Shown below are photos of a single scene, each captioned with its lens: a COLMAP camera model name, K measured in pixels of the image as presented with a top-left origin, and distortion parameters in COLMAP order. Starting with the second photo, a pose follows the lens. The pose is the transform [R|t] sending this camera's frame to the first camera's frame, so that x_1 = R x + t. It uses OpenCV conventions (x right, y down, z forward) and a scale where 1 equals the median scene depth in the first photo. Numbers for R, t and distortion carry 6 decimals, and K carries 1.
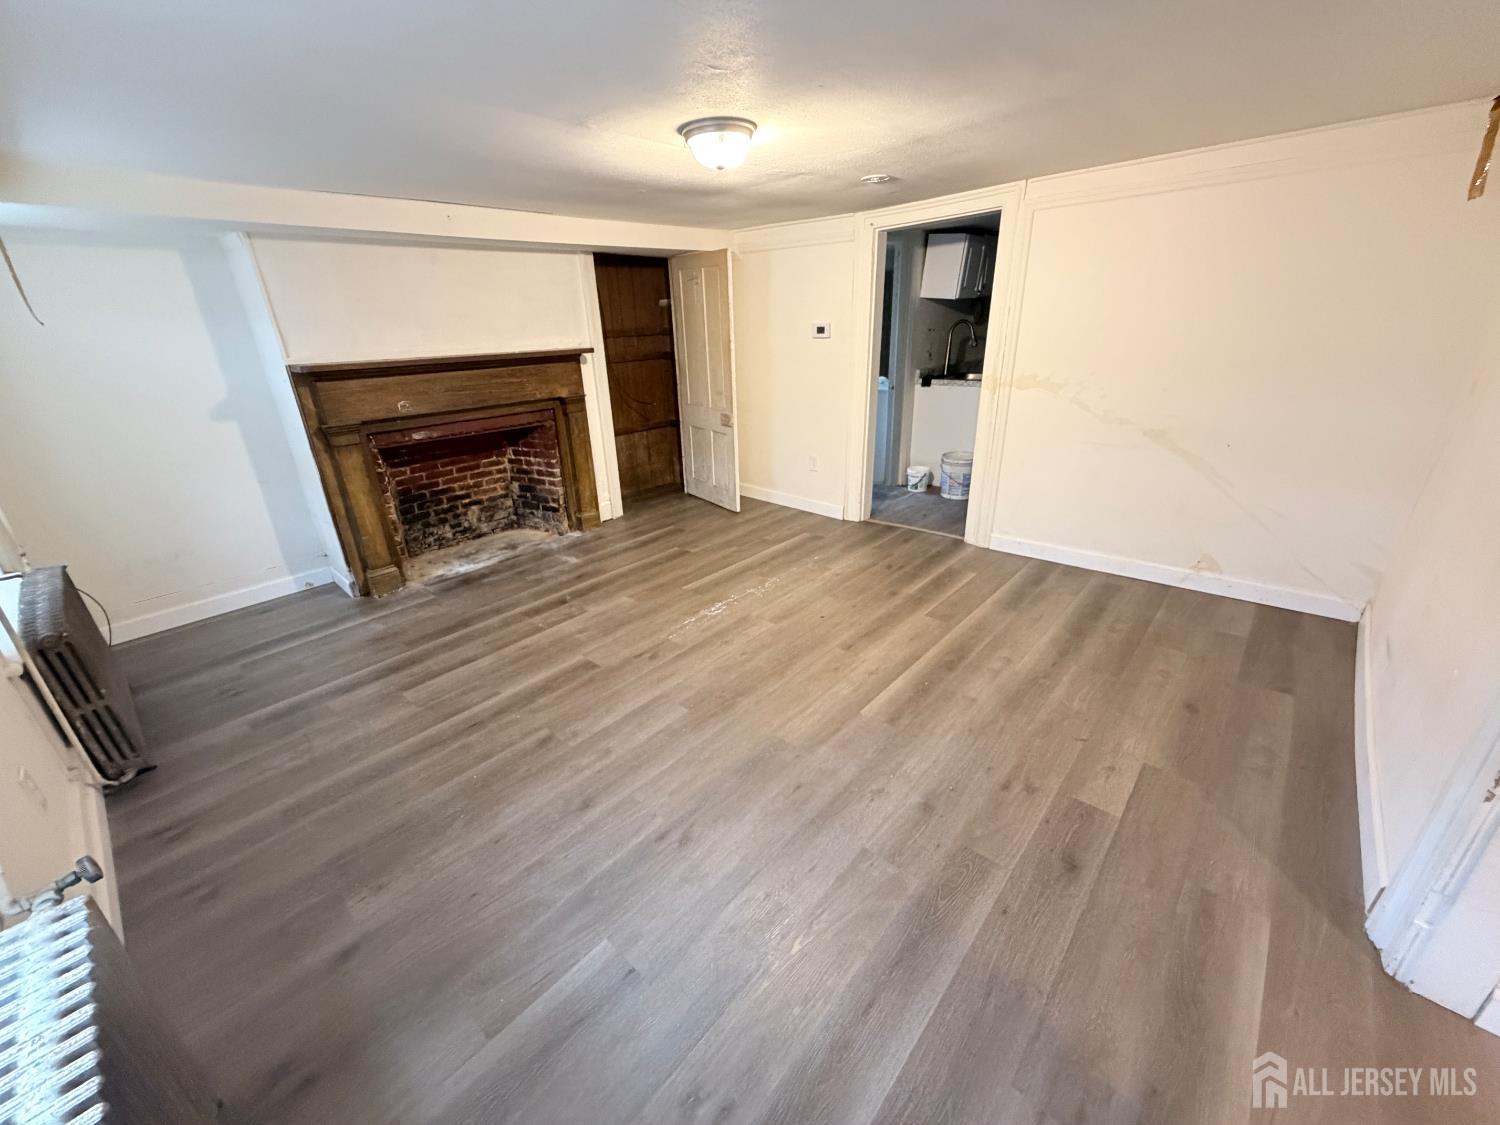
lens RADIAL K [[594.8, 0, 757.5], [0, 594.8, 562.7], [0, 0, 1]] dist [0.000442, -0.000072]
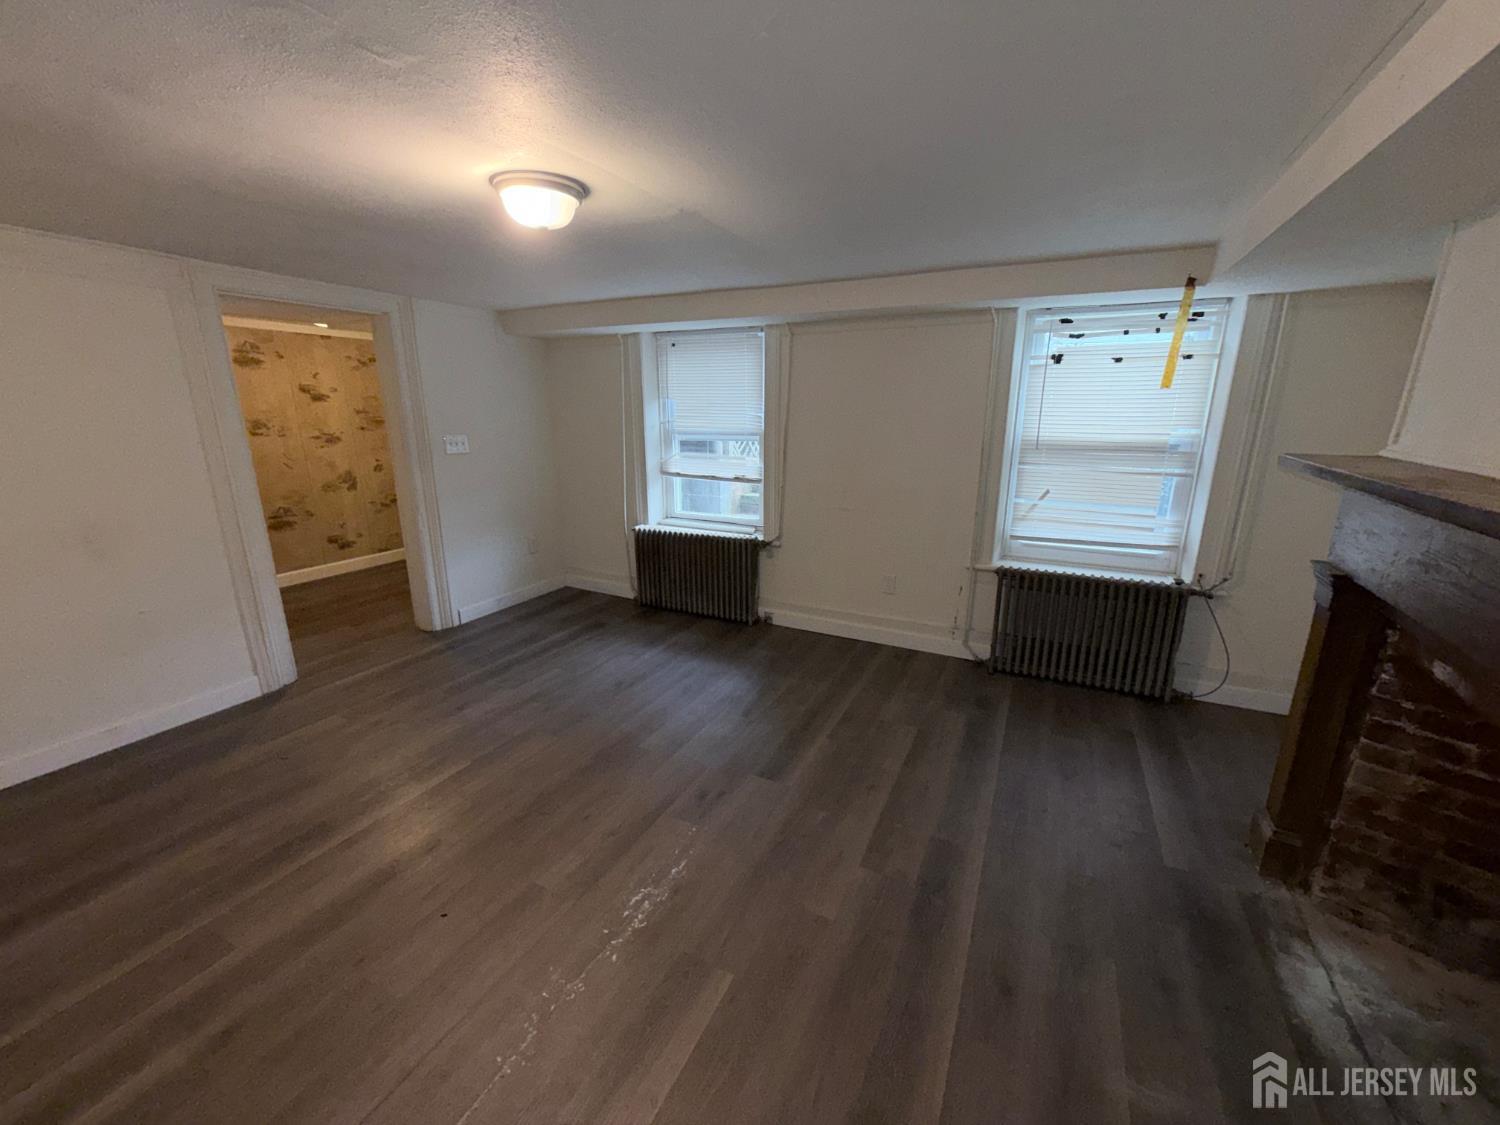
lens RADIAL K [[594.8, 0, 757.5], [0, 594.8, 562.7], [0, 0, 1]] dist [0.000442, -0.000072]
pose [[-0.964806, 0.099993, -0.243211, -0.079232], [-0.070618, 0.792386, 0.605919, -0.577105], [0.253304, 0.601769, -0.757437, 1.398921]]
